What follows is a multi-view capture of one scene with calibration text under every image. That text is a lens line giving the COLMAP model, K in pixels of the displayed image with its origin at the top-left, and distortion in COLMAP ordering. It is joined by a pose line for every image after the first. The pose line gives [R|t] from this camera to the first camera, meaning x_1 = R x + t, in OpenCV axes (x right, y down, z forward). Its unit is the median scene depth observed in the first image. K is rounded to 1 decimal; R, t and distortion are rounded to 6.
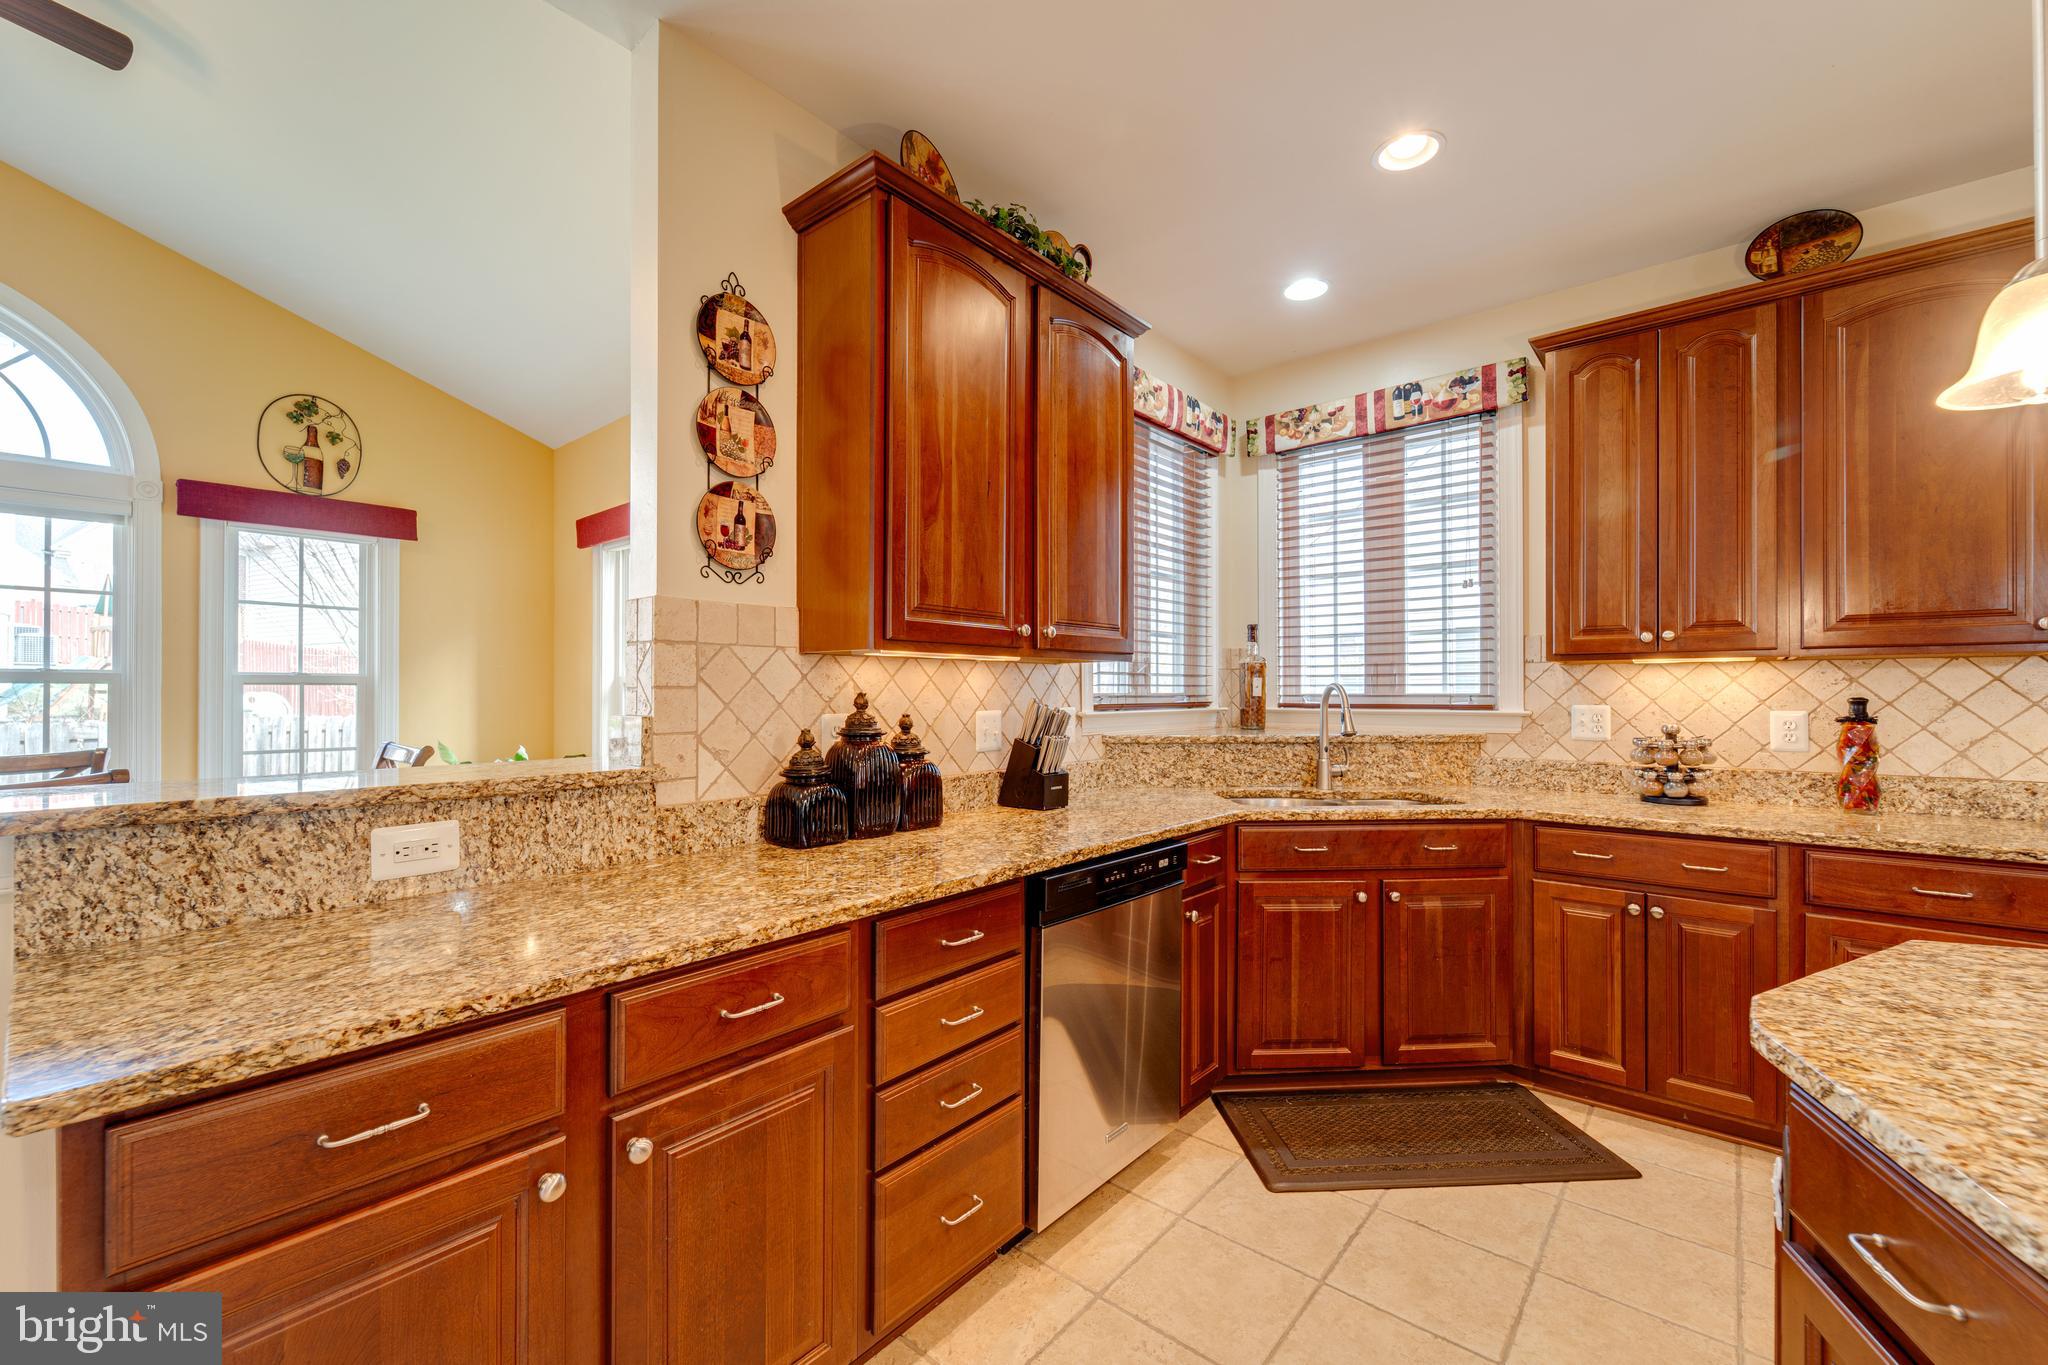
lens RADIAL K [[823.4, 0, 1021.2], [0, 823.4, 691.1], [0, 0, 1]] dist [0.005926, -0.001615]
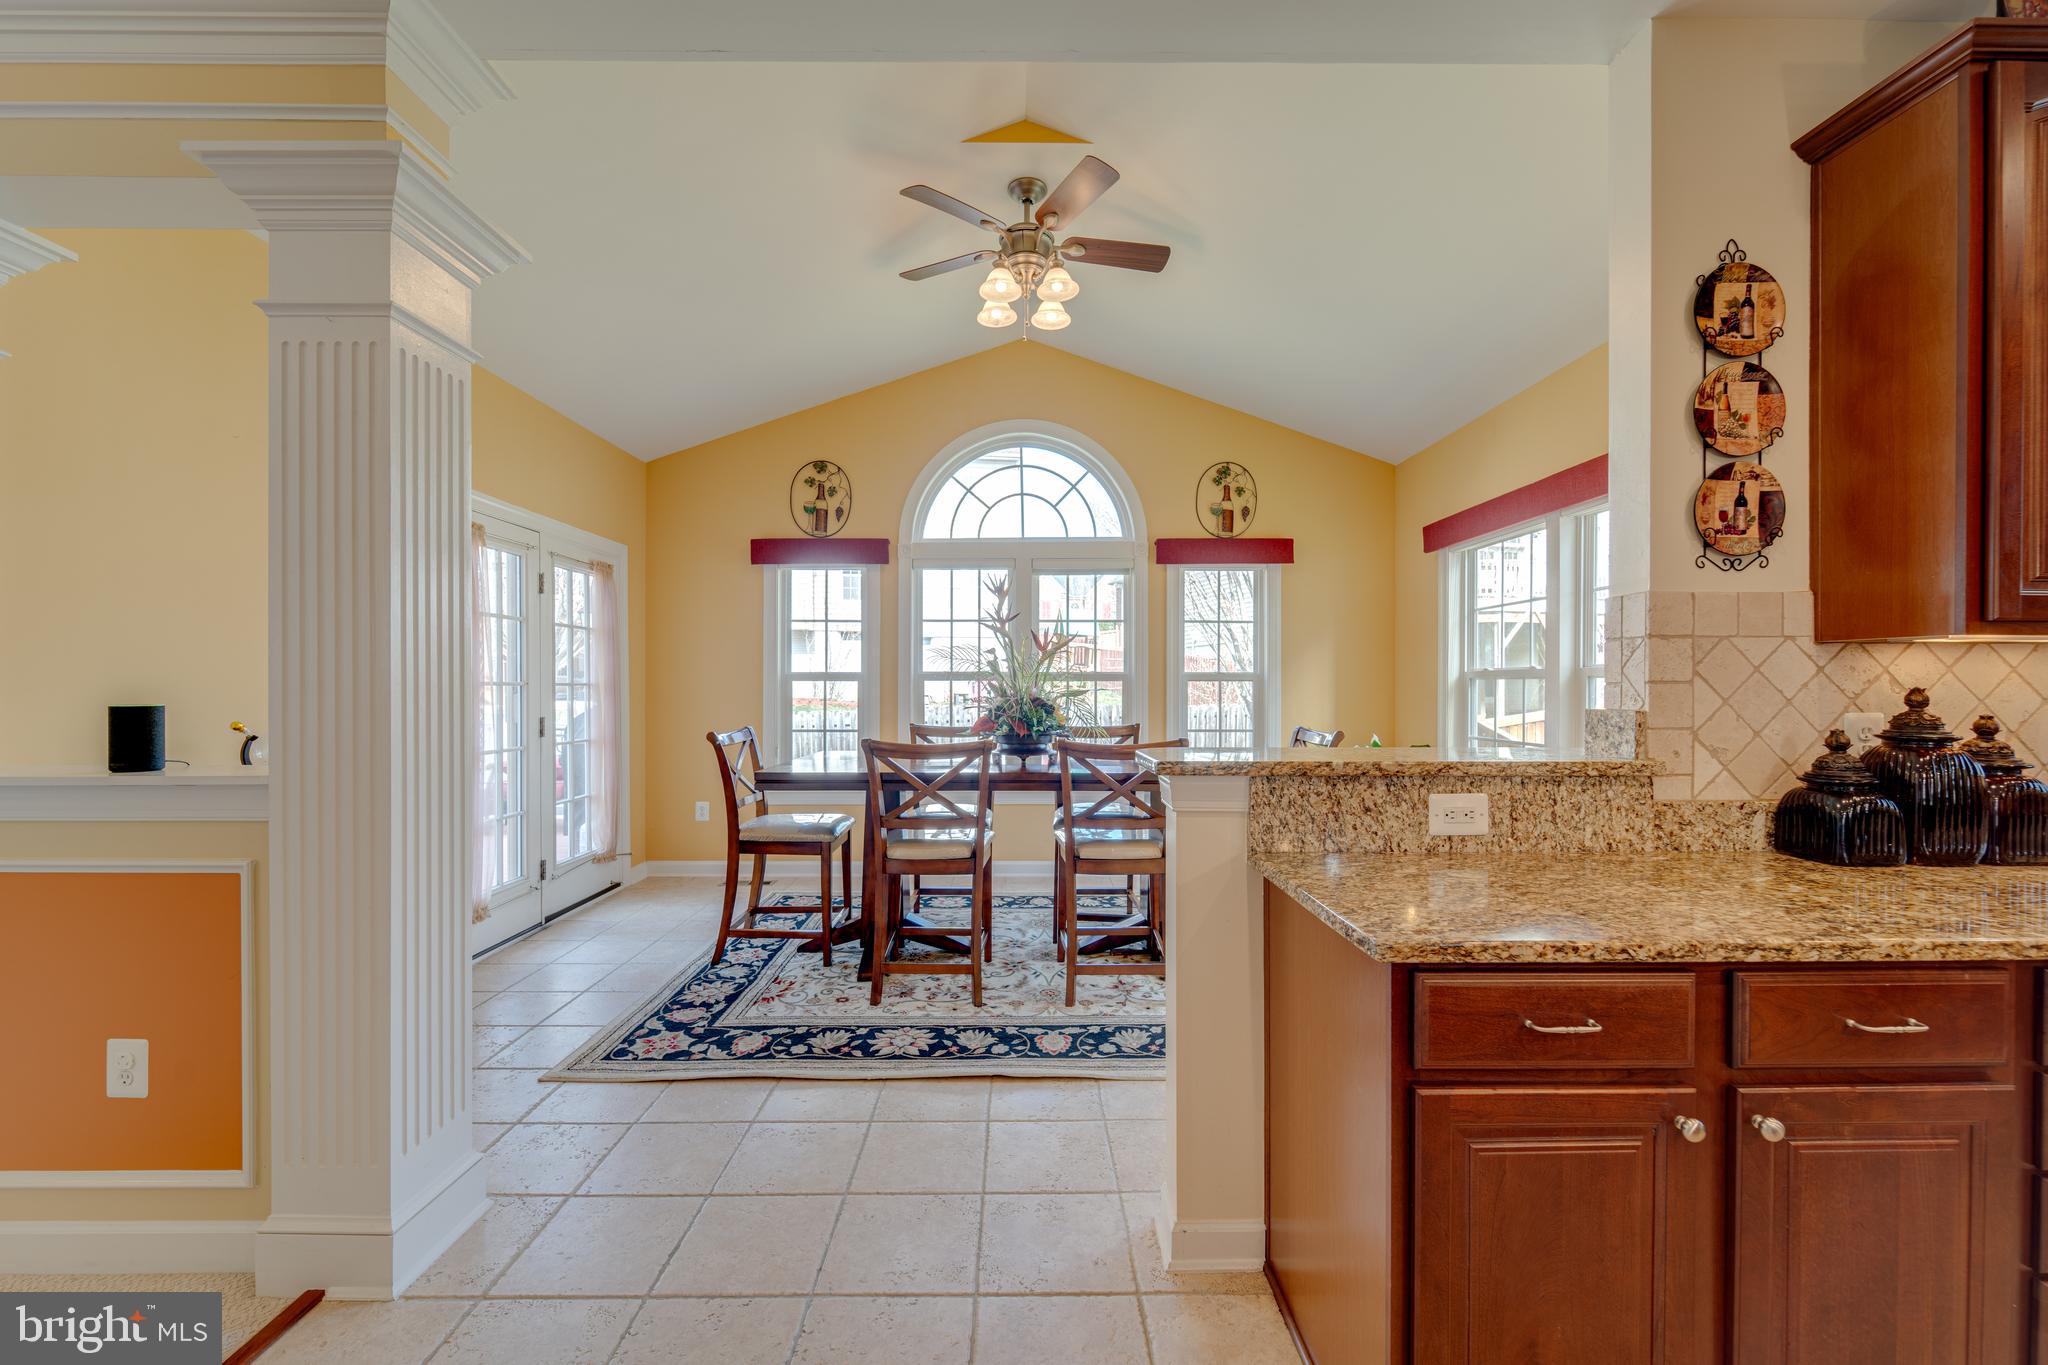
lens RADIAL K [[823.4, 0, 1034.4], [0, 823.4, 686.5], [0, 0, 1]] dist [0.005926, -0.001615]
pose [[0.662859, -0.001014, -0.748744, -0.164745], [0.001547, 0.999999, 0.000015, -0.000373], [0.748743, -0.001168, 0.662860, -0.209045]]
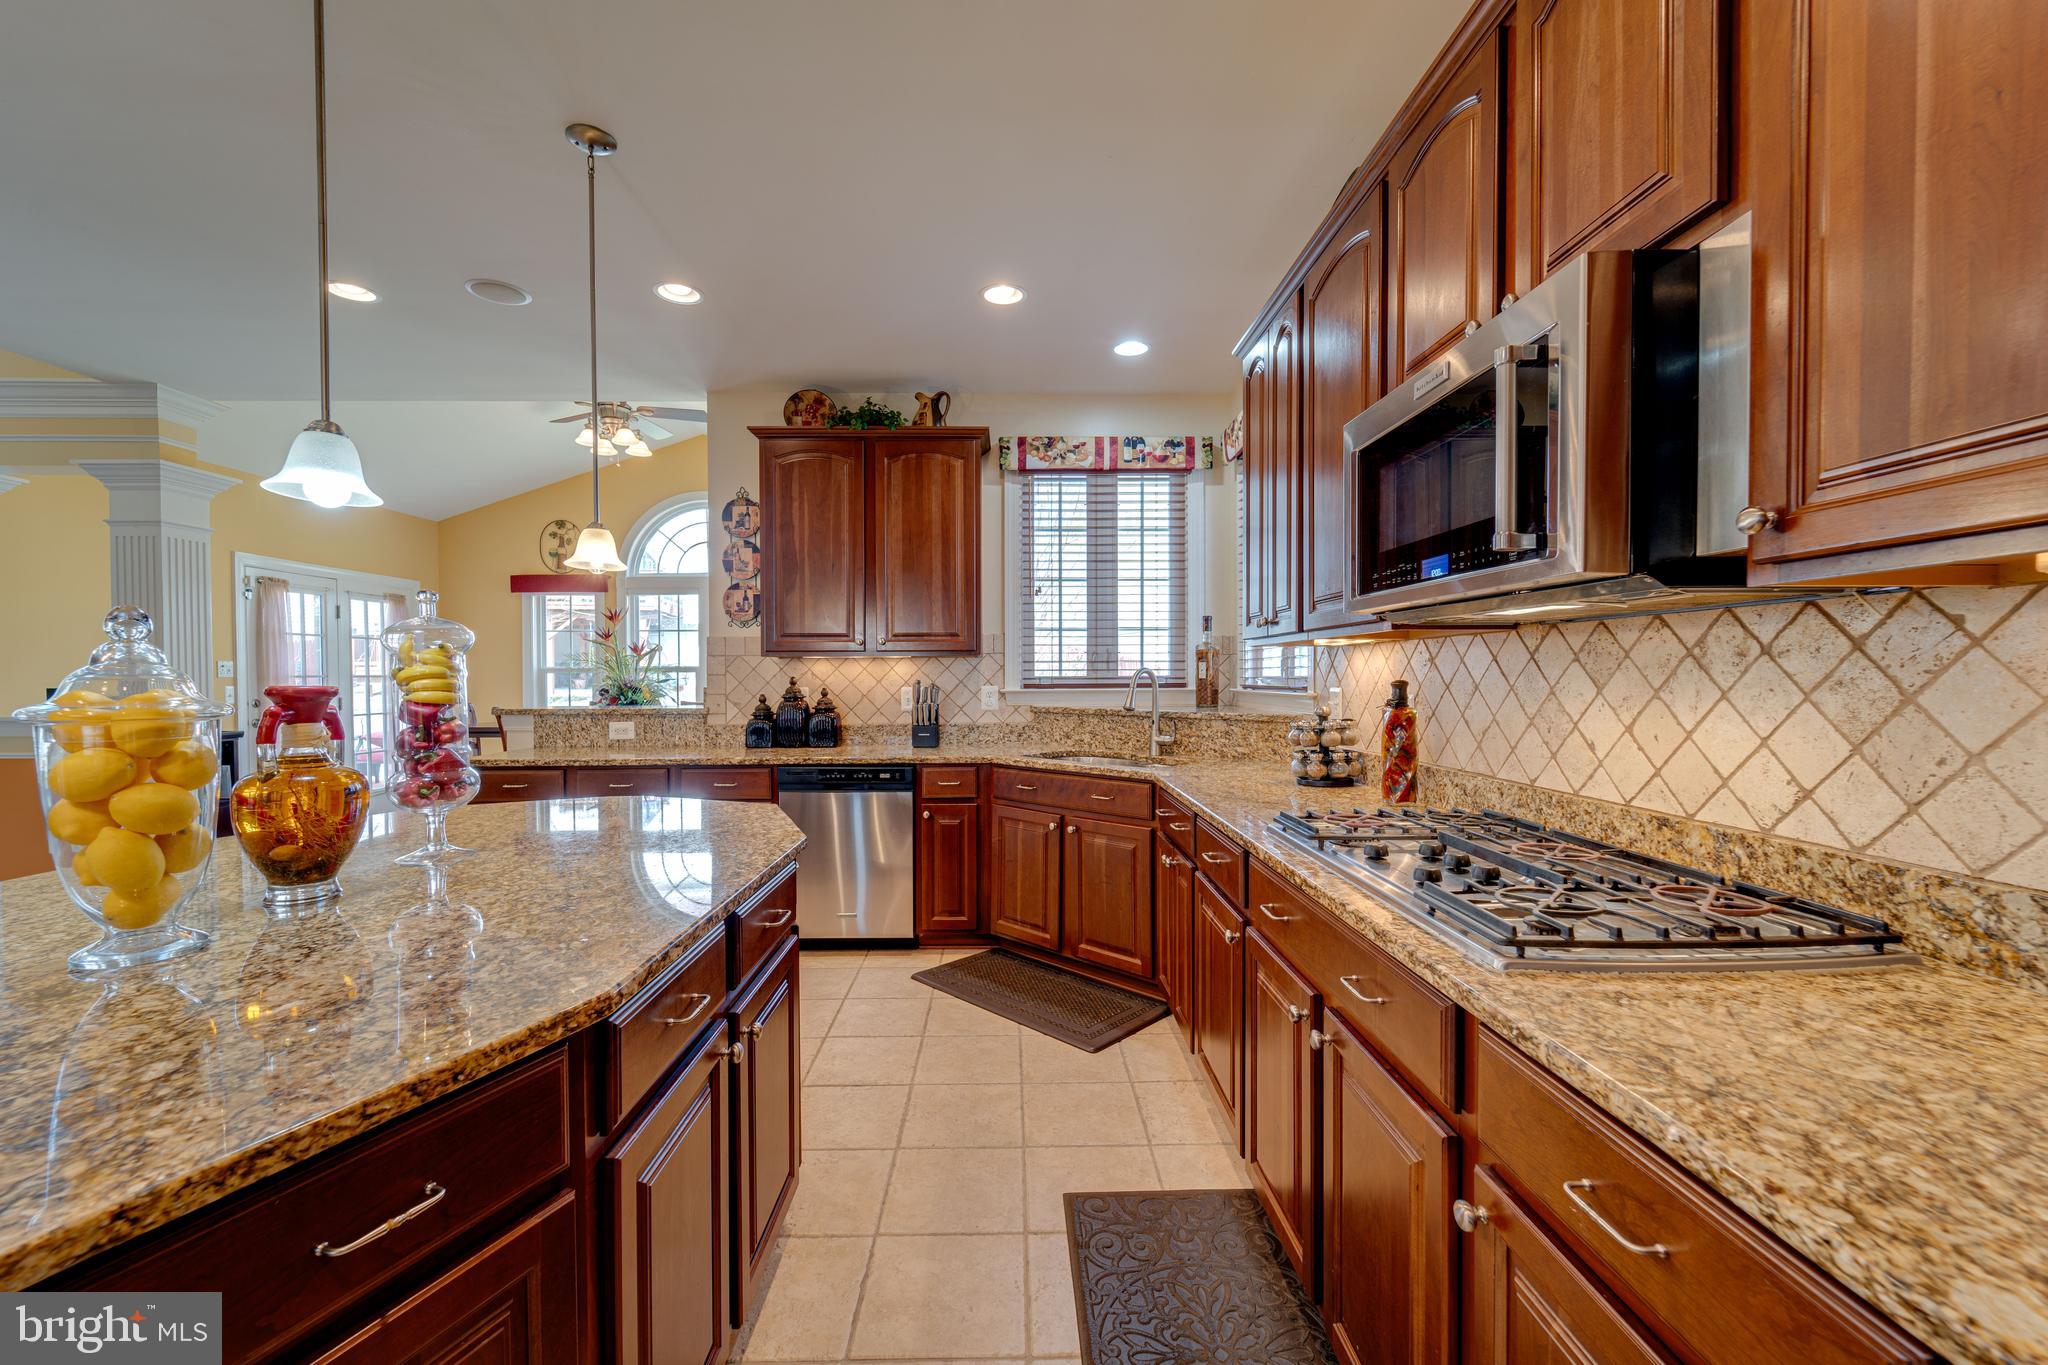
lens RADIAL K [[823.4, 0, 1025.3], [0, 823.4, 687.2], [0, 0, 1]] dist [0.005926, -0.001615]
pose [[0.667468, 0.007560, -0.744600, 1.727146], [0.004826, 0.999884, 0.014478, 0.000583], [0.744623, -0.013257, 0.667354, 0.081929]]
